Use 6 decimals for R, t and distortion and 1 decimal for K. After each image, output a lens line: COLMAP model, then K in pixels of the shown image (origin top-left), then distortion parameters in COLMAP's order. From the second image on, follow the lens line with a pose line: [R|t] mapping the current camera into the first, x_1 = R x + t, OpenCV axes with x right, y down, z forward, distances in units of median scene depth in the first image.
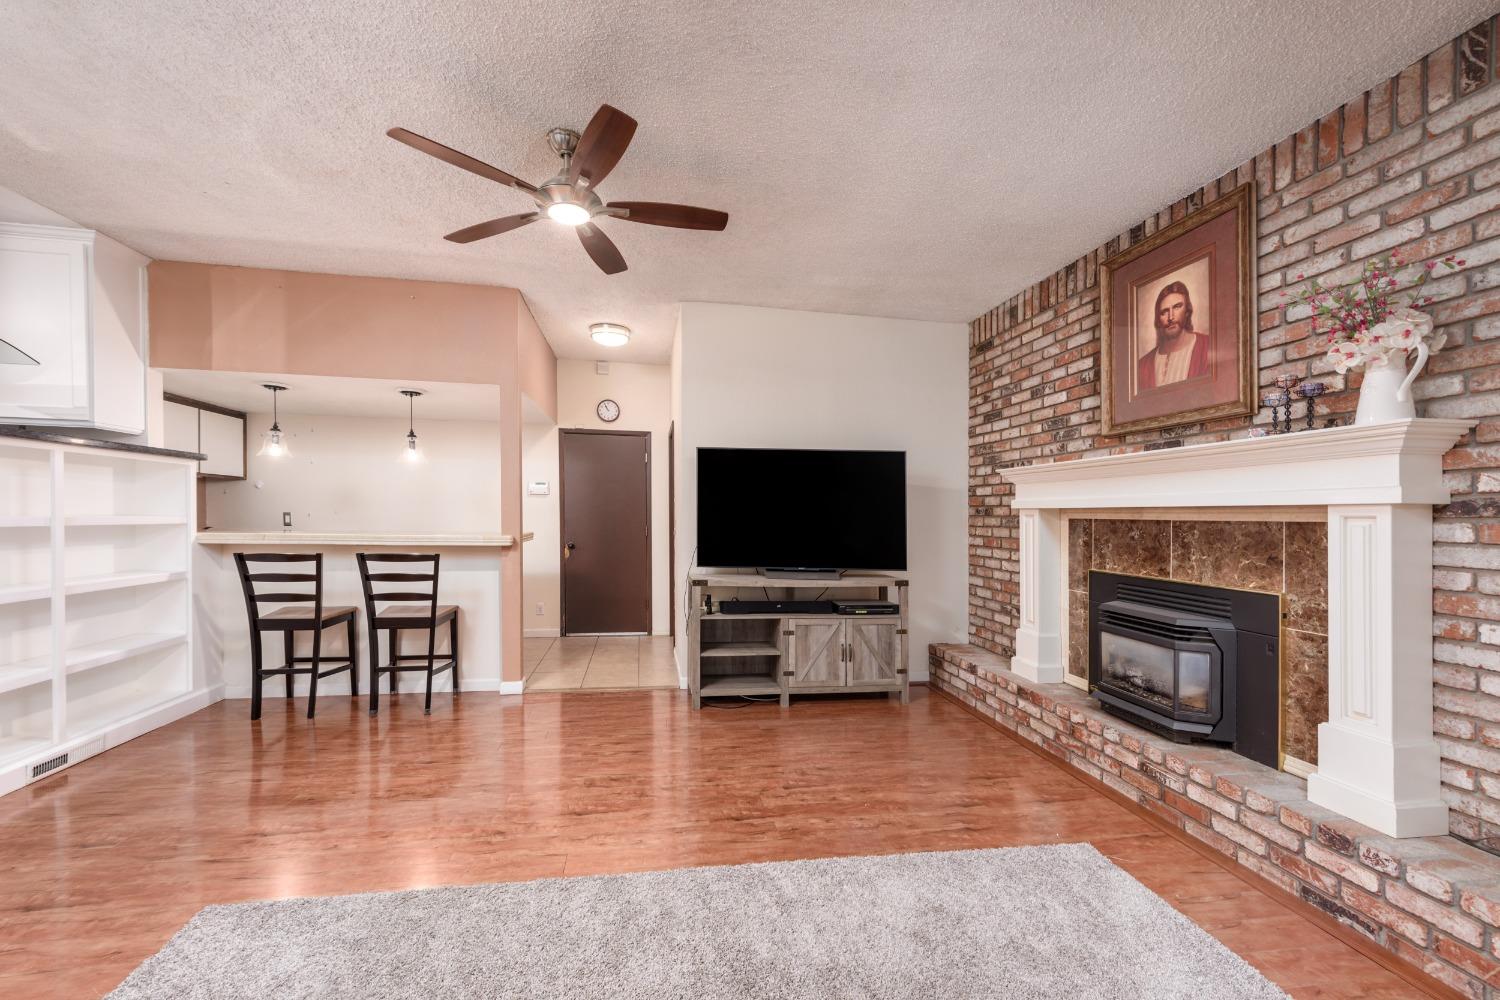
lens RADIAL K [[596.1, 0, 733.8], [0, 596.1, 537.9], [0, 0, 1]] dist [0.006989, -0.001966]
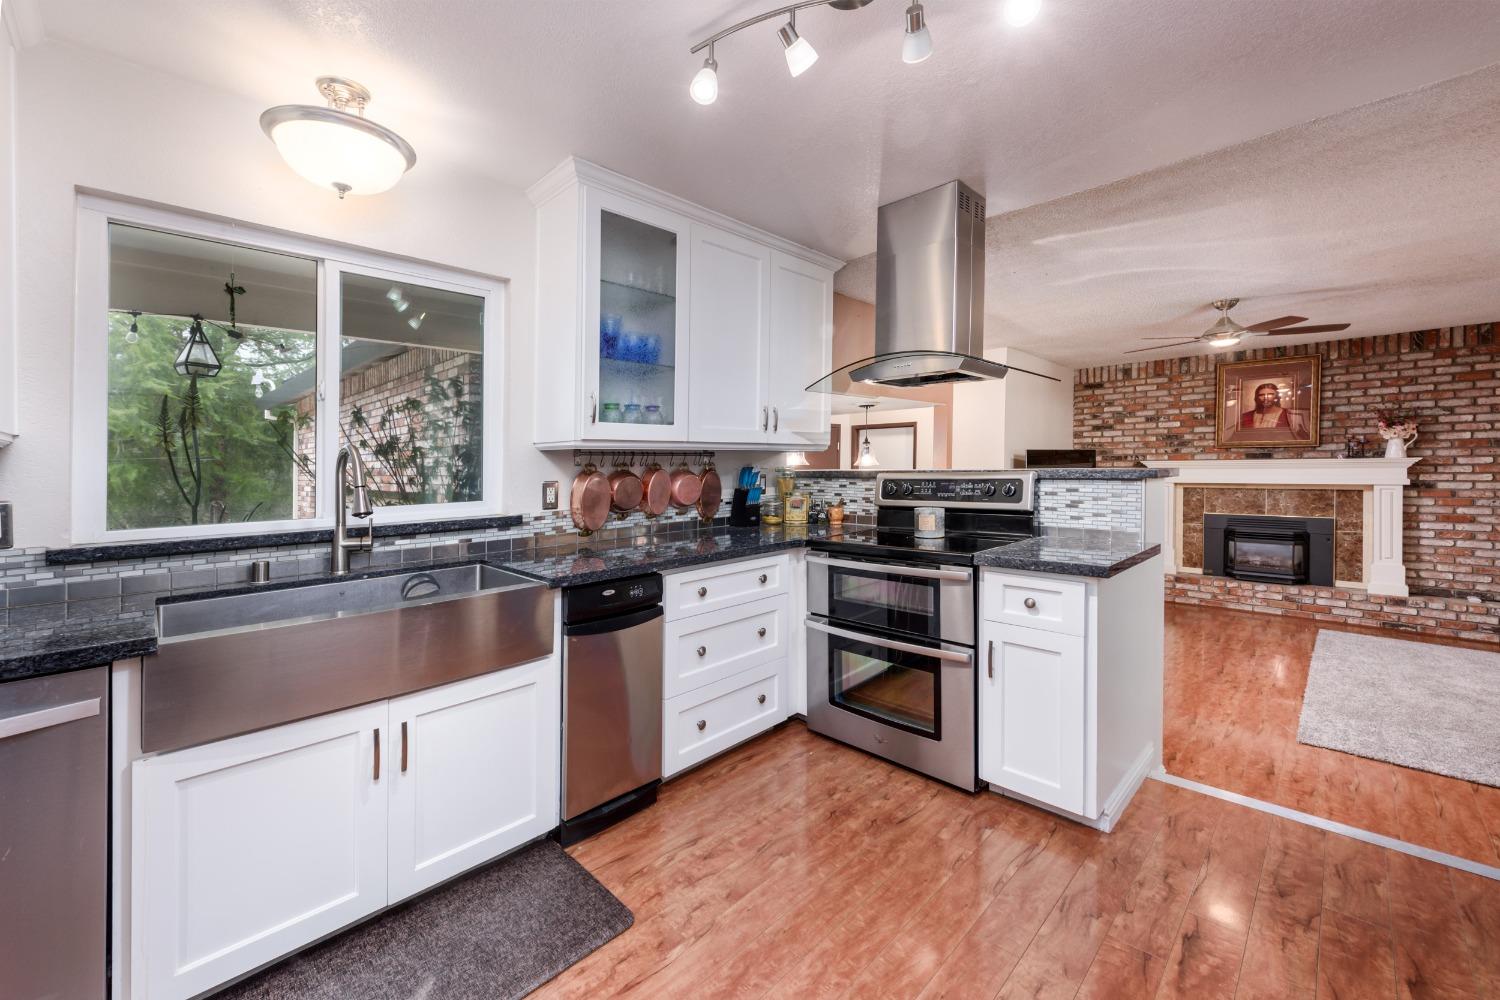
lens RADIAL K [[596.1, 0, 707.9], [0, 596.1, 490.8], [0, 0, 1]] dist [0.006989, -0.001966]
pose [[0.819005, -0.058711, 0.570774, -2.293858], [0.053645, 0.998229, 0.025704, -0.194199], [-0.571273, 0.009567, 0.820705, 0.360542]]
